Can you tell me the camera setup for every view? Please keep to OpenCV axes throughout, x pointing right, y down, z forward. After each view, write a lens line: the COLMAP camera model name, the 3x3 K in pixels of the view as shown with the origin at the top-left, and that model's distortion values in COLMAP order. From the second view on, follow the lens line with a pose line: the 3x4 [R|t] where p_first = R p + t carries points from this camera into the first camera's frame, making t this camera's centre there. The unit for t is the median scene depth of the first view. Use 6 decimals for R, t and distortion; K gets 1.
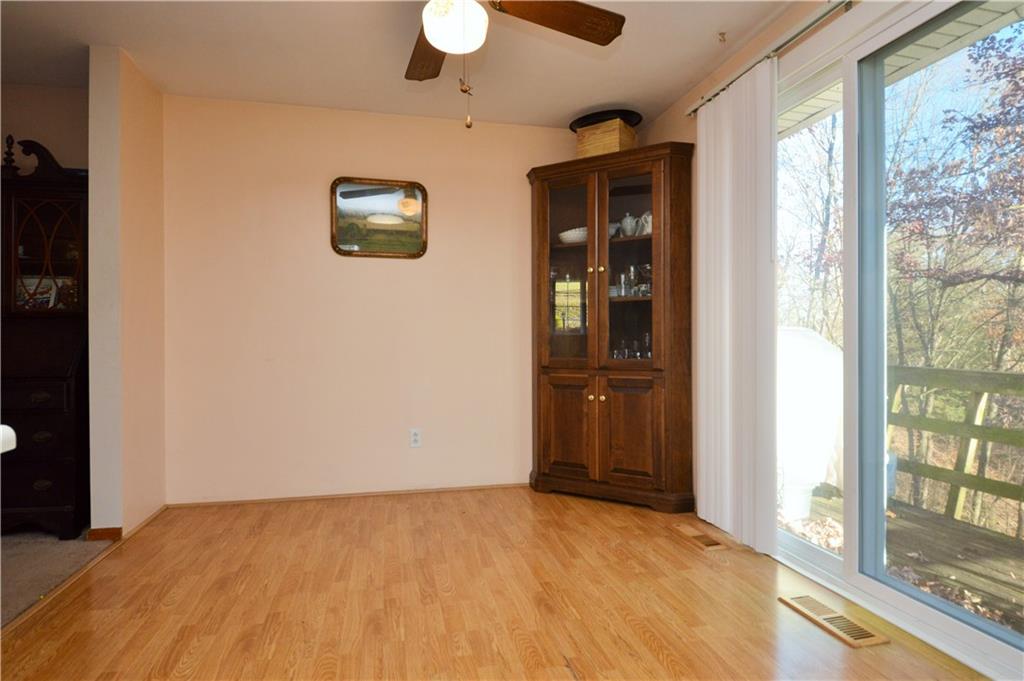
lens RADIAL K [[560.5, 0, 511.1], [0, 560.5, 337.1], [0, 0, 1]] dist [0.038736, -0.038611]
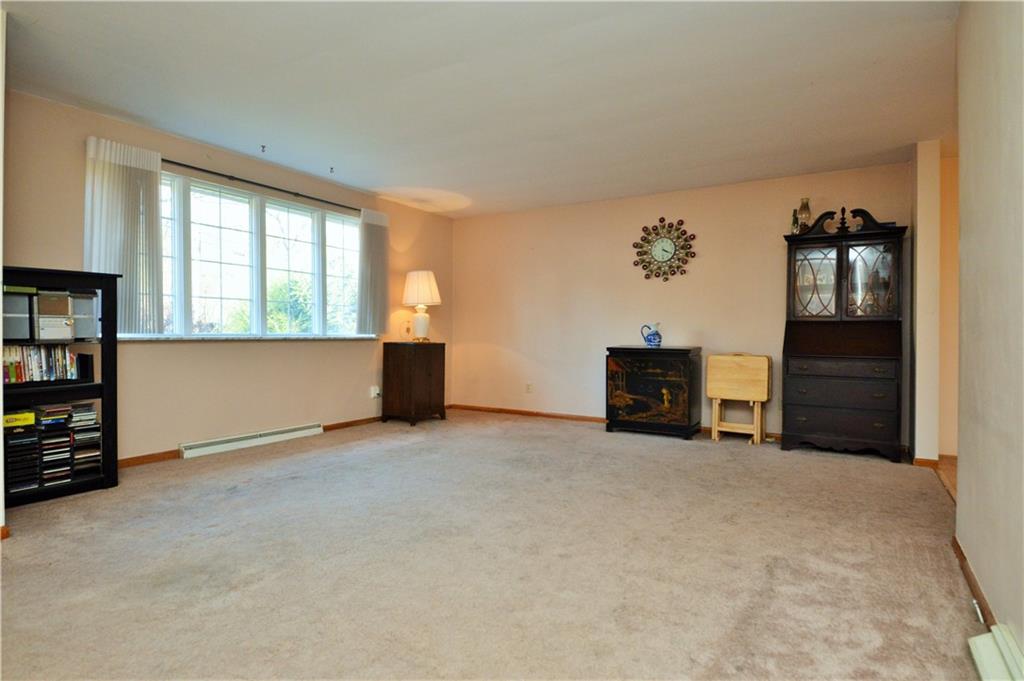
lens RADIAL K [[559.8, 0, 513.3], [0, 559.8, 337.8], [0, 0, 1]] dist [0.048540, -0.049480]
pose [[0.729237, 0.012557, -0.684146, -0.406451], [-0.007999, 0.999920, 0.009827, 0.005093], [0.684215, -0.001694, 0.729279, -0.718283]]
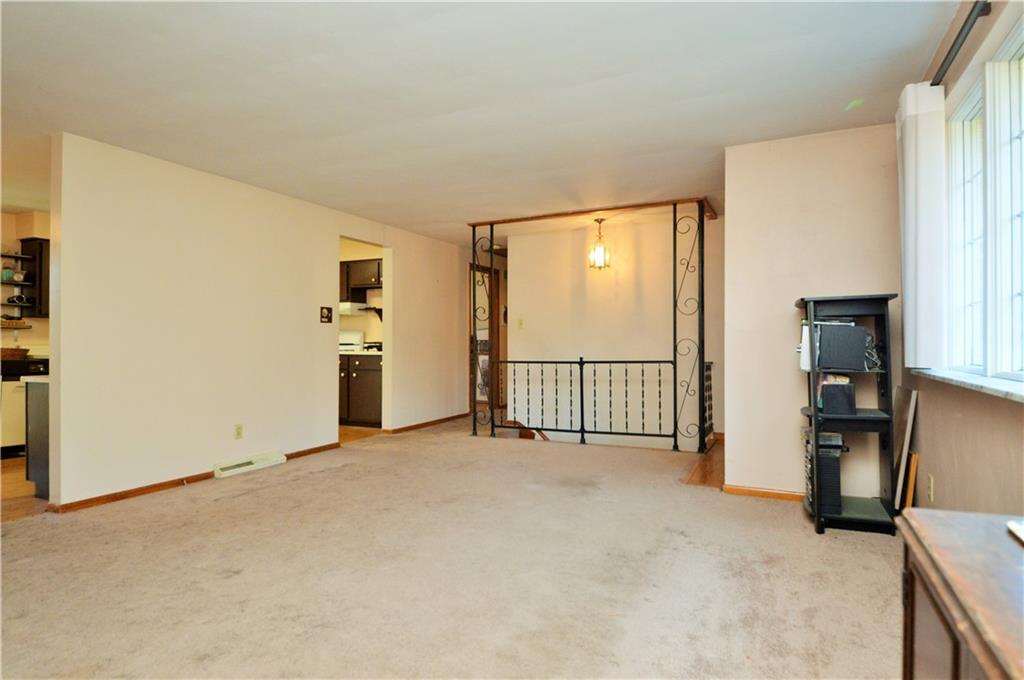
lens RADIAL K [[559.8, 0, 513.3], [0, 559.8, 337.3], [0, 0, 1]] dist [0.048540, -0.049480]
pose [[-0.788471, 0.011054, 0.614973, -1.815577], [0.006895, 0.999935, -0.009133, -0.021580], [-0.615033, -0.002961, -0.788495, 0.567609]]
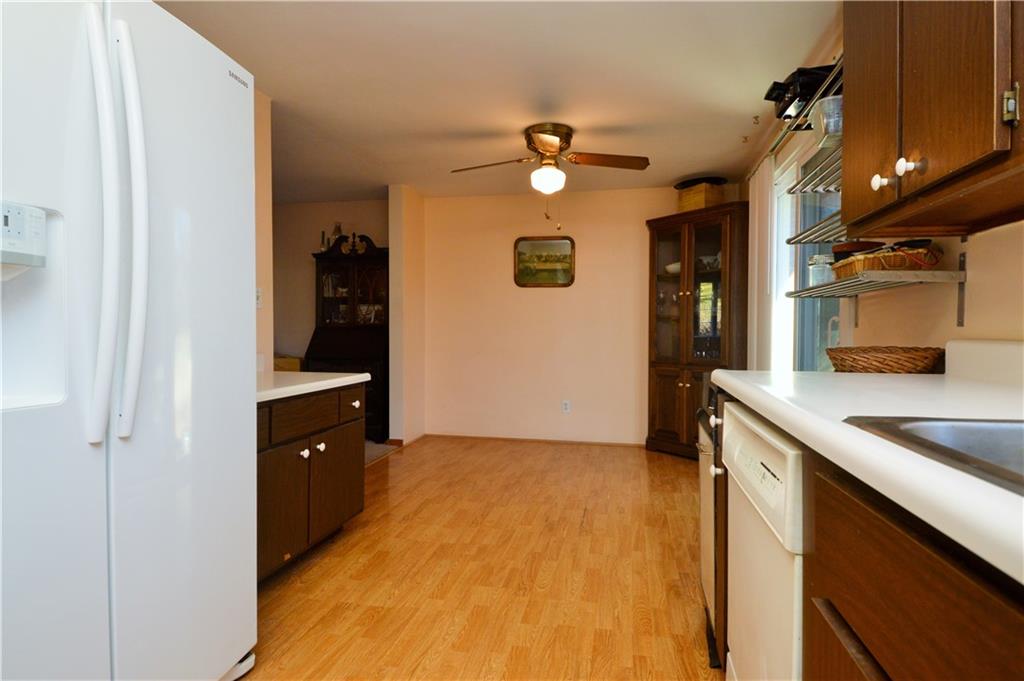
lens RADIAL K [[559.8, 0, 513.3], [0, 559.8, 337.8], [0, 0, 1]] dist [0.048540, -0.049480]
pose [[0.911776, 0.012108, -0.410510, 0.342958], [-0.006178, 0.999857, 0.015769, -0.029709], [0.410642, -0.011841, 0.911720, -0.459779]]
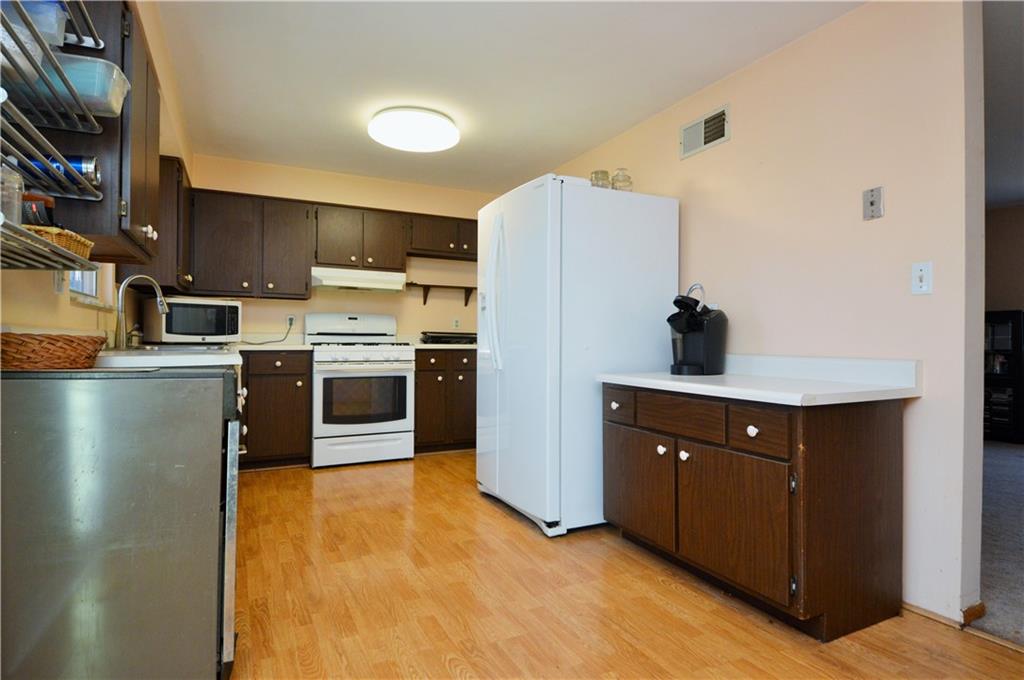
lens RADIAL K [[559.8, 0, 513.3], [0, 559.8, 337.3], [0, 0, 1]] dist [0.048540, -0.049480]
pose [[-0.971094, -0.002926, -0.238681, 0.162606], [-0.002592, 0.999995, -0.001715, -0.010429], [0.238685, -0.001047, -0.971097, 0.730834]]
